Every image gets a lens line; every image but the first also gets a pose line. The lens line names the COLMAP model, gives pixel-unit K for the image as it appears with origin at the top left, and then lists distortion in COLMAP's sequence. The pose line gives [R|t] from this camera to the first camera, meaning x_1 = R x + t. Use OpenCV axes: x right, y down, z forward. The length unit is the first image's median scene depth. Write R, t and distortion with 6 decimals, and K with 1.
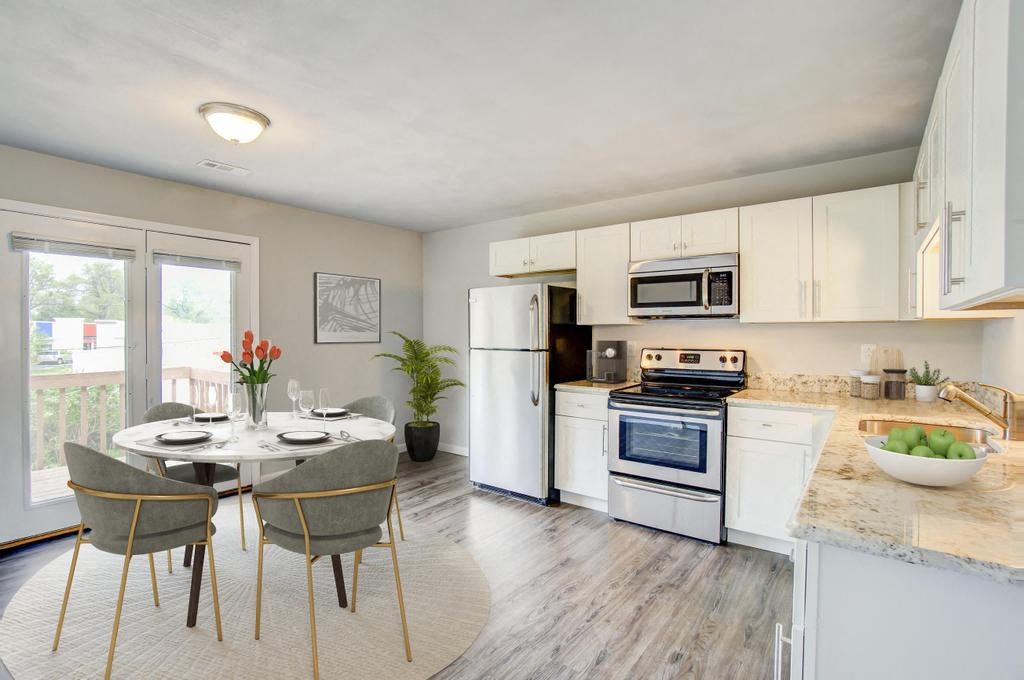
lens RADIAL K [[500.2, 0, 510.1], [0, 500.2, 335.8], [0, 0, 1]] dist [-0.000716, -0.000321]
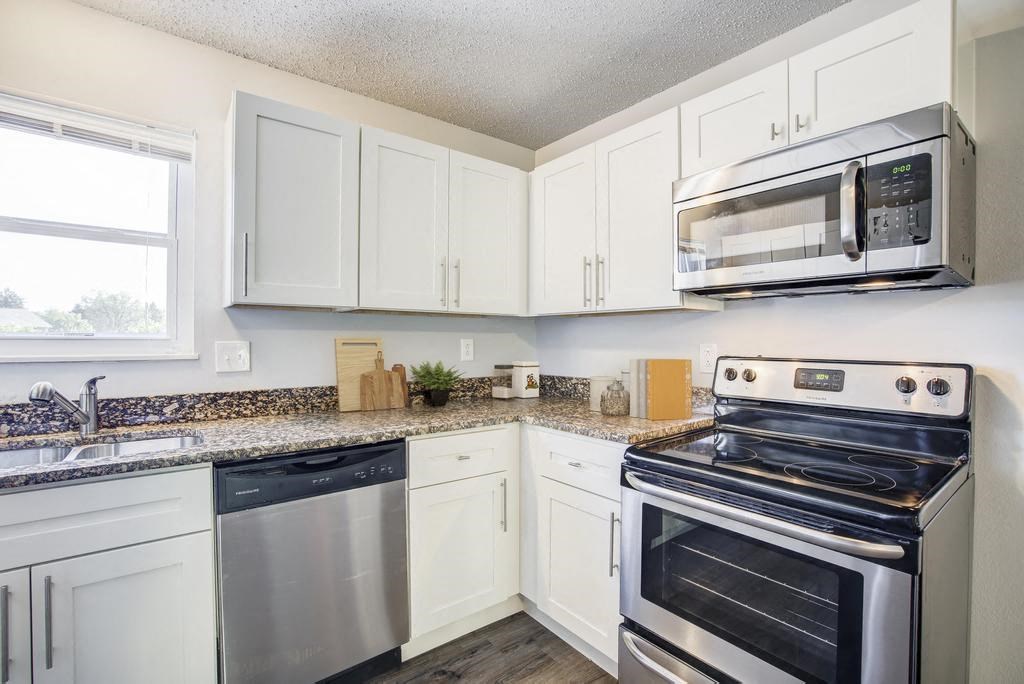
lens RADIAL K [[481.8, 0, 507.7], [0, 481.8, 331.2], [0, 0, 1]] dist [-0.021082, 0.000281]
pose [[0.958606, -0.006464, -0.284662, 0.222328], [0.000290, 0.999764, -0.021727, 0.010687], [0.284735, 0.020745, 0.958382, 0.529005]]
